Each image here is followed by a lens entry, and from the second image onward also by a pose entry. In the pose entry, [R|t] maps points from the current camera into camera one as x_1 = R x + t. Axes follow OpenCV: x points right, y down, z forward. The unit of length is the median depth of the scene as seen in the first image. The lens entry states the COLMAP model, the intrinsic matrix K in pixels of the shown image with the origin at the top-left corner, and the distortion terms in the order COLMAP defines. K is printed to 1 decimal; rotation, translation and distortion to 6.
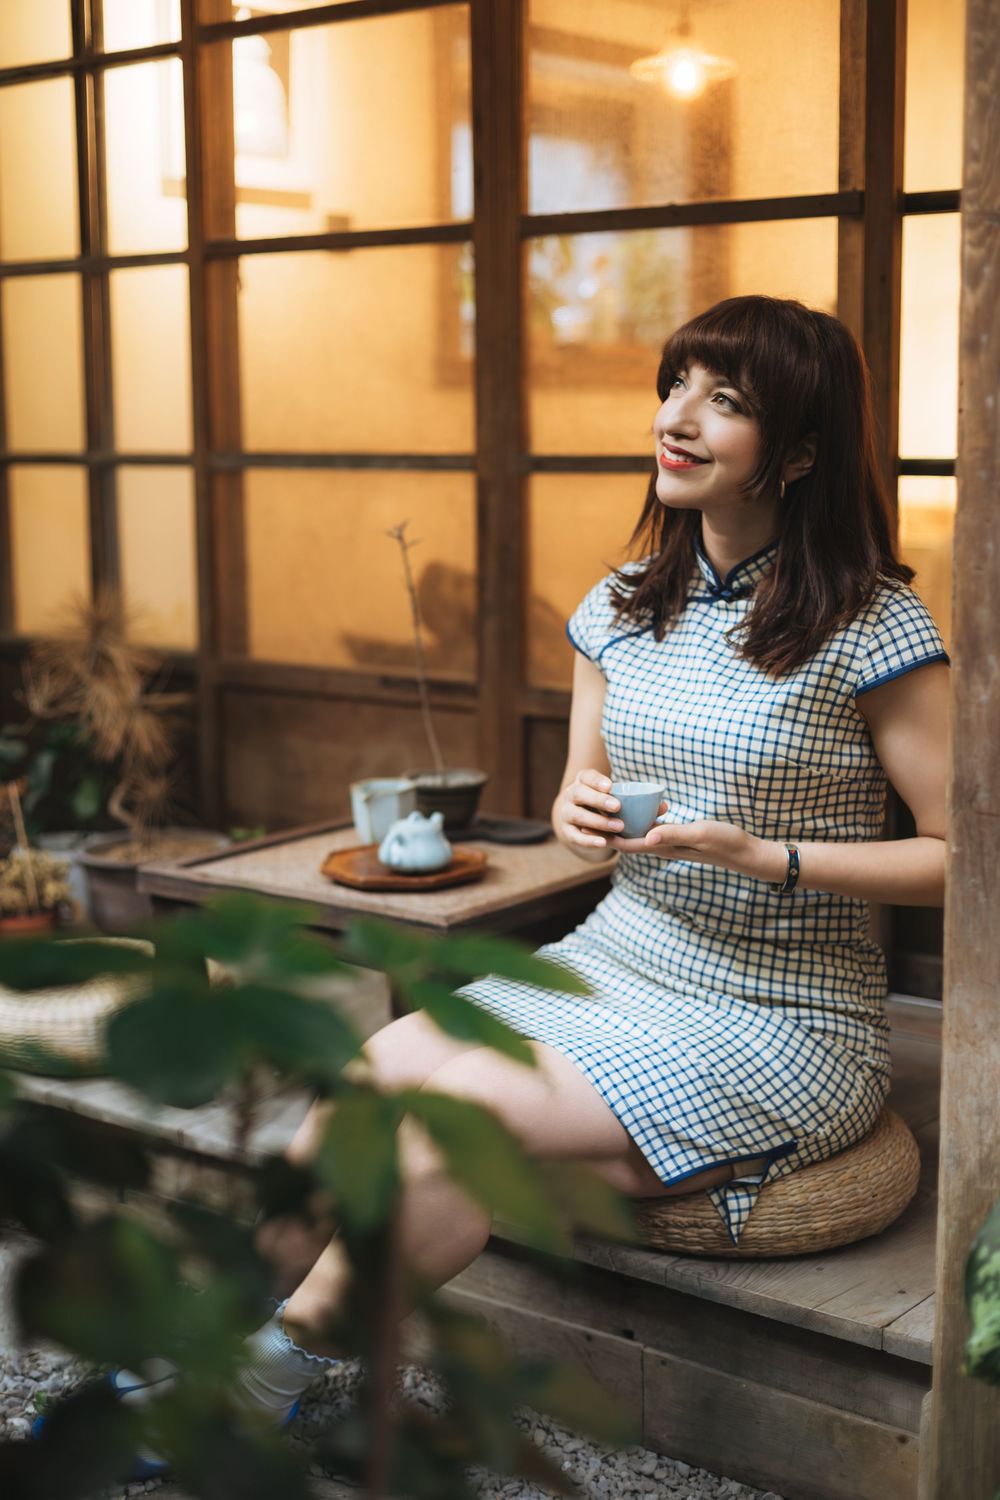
lens RADIAL K [[2116.8, 0, 500.0], [0, 2116.8, 750.0], [0, 0, 1]] dist [-0.007236, -0.206927]
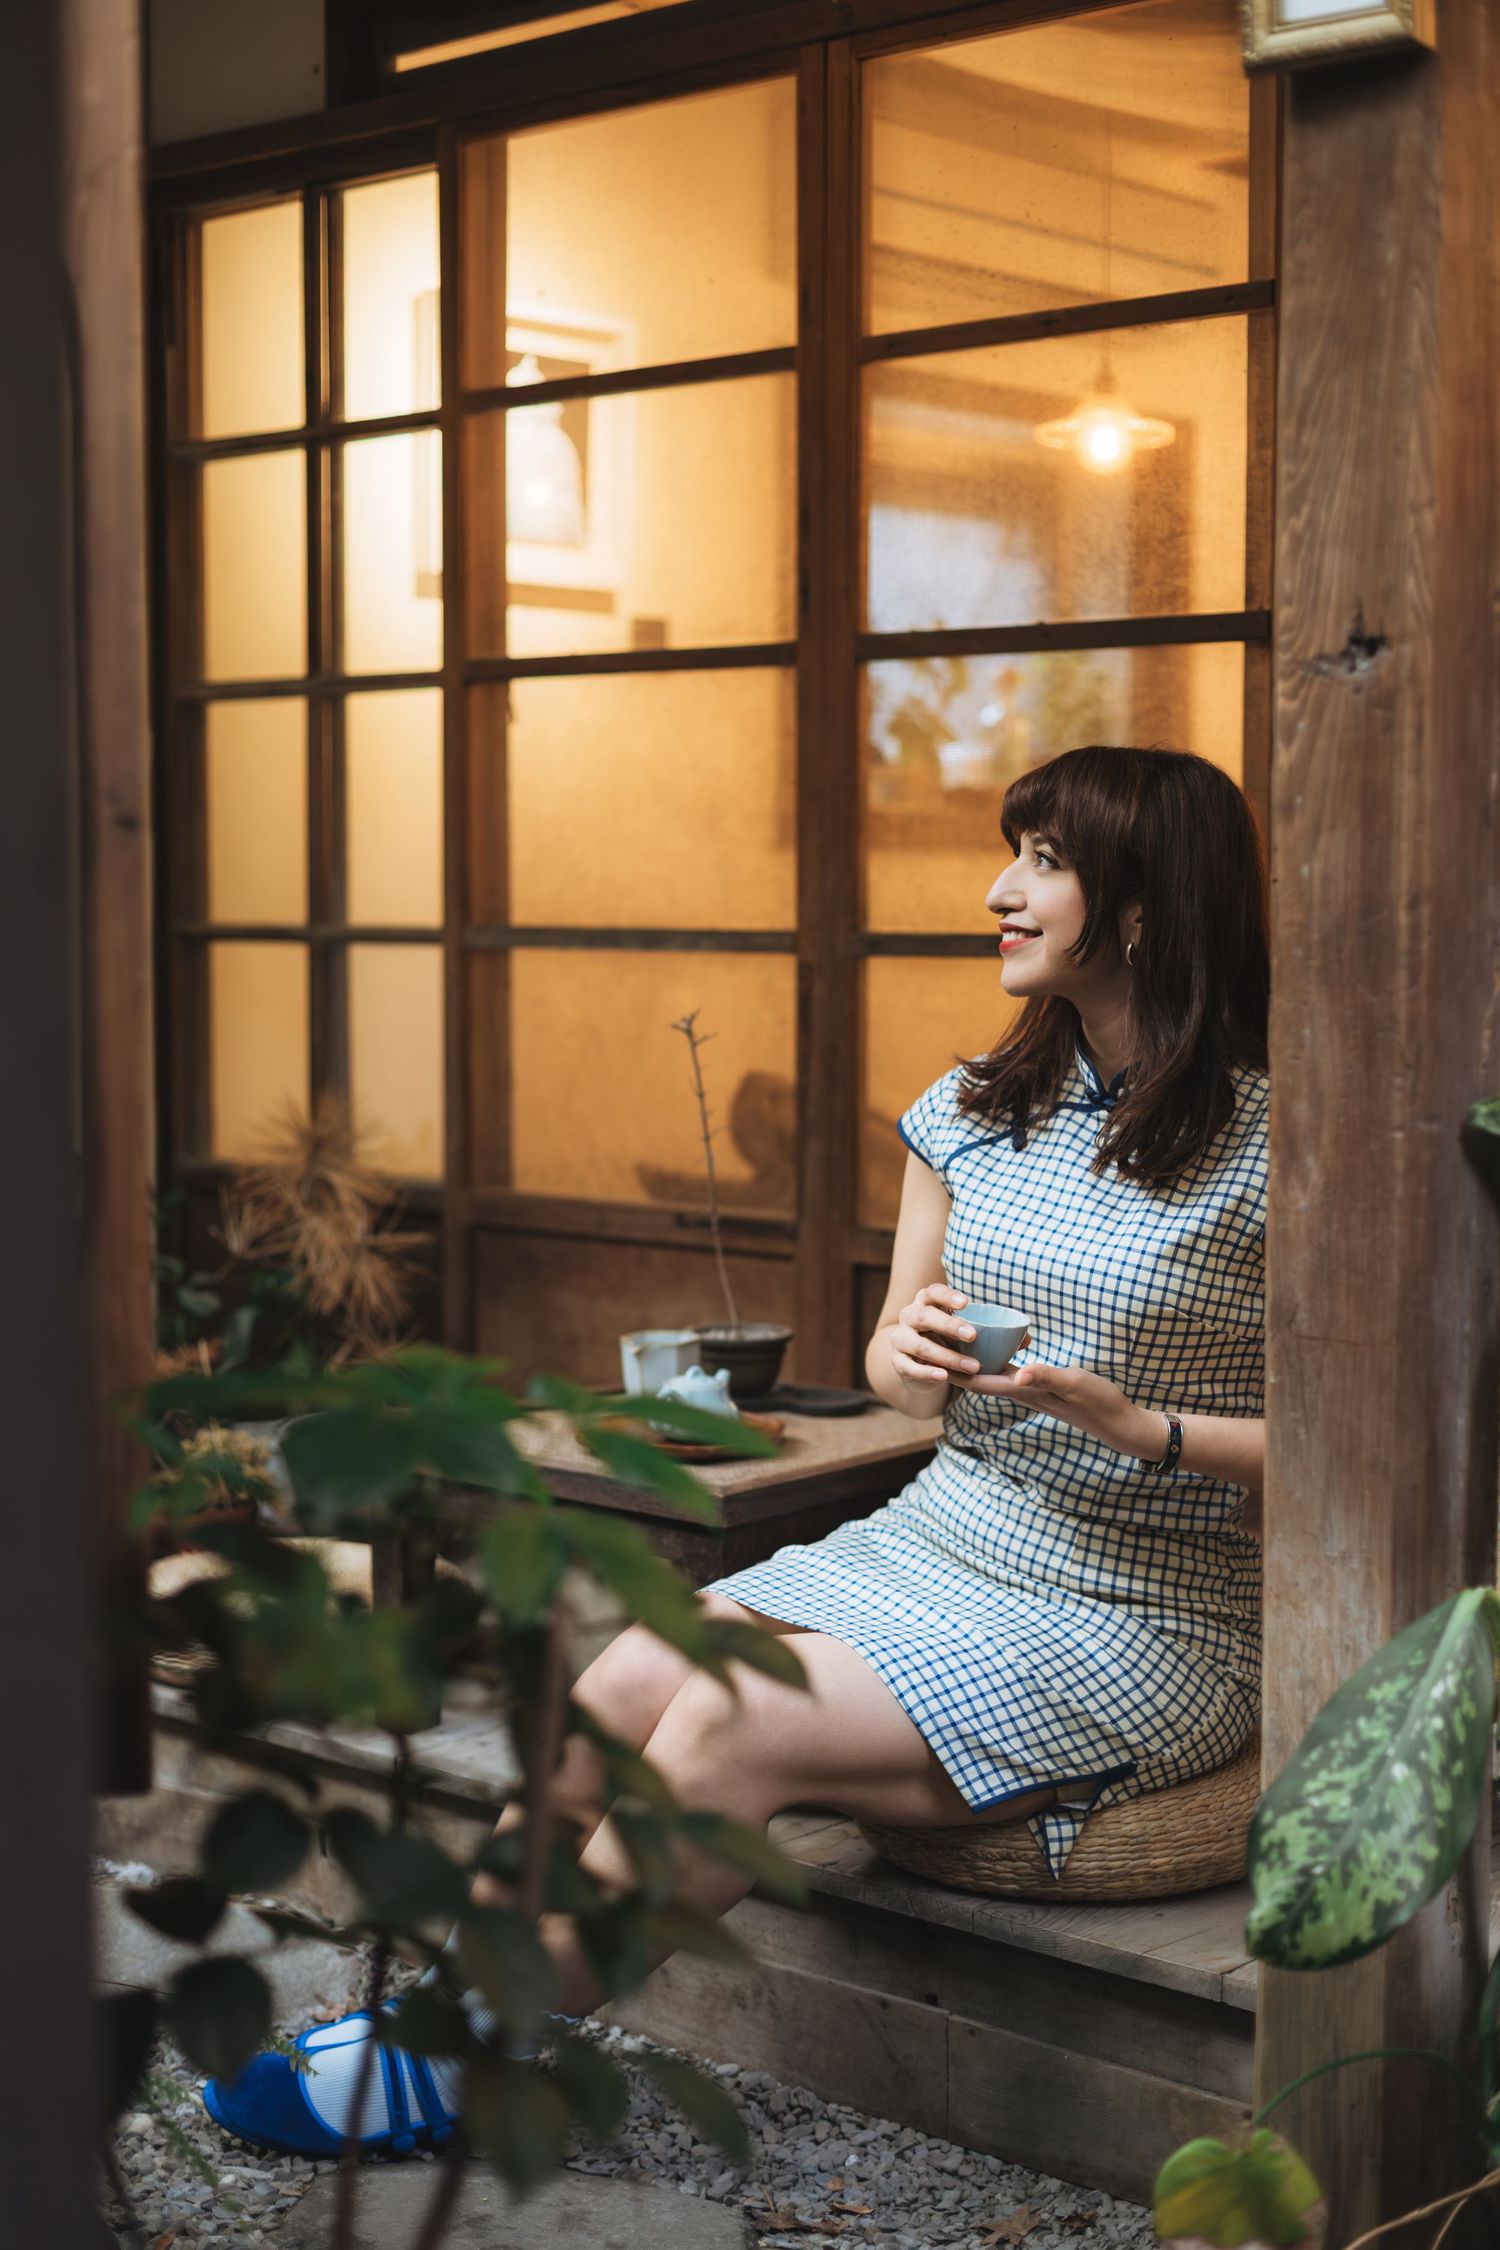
lens RADIAL K [[3175.3, 0, 750.0], [0, 3175.3, 1125.0], [0, 0, 1]] dist [-0.007236, -0.206927]
pose [[0.998306, 0.014996, -0.056223, 0.055552], [-0.019540, 0.996508, -0.081174, 0.040939], [0.054809, 0.082135, 0.995113, -0.248222]]
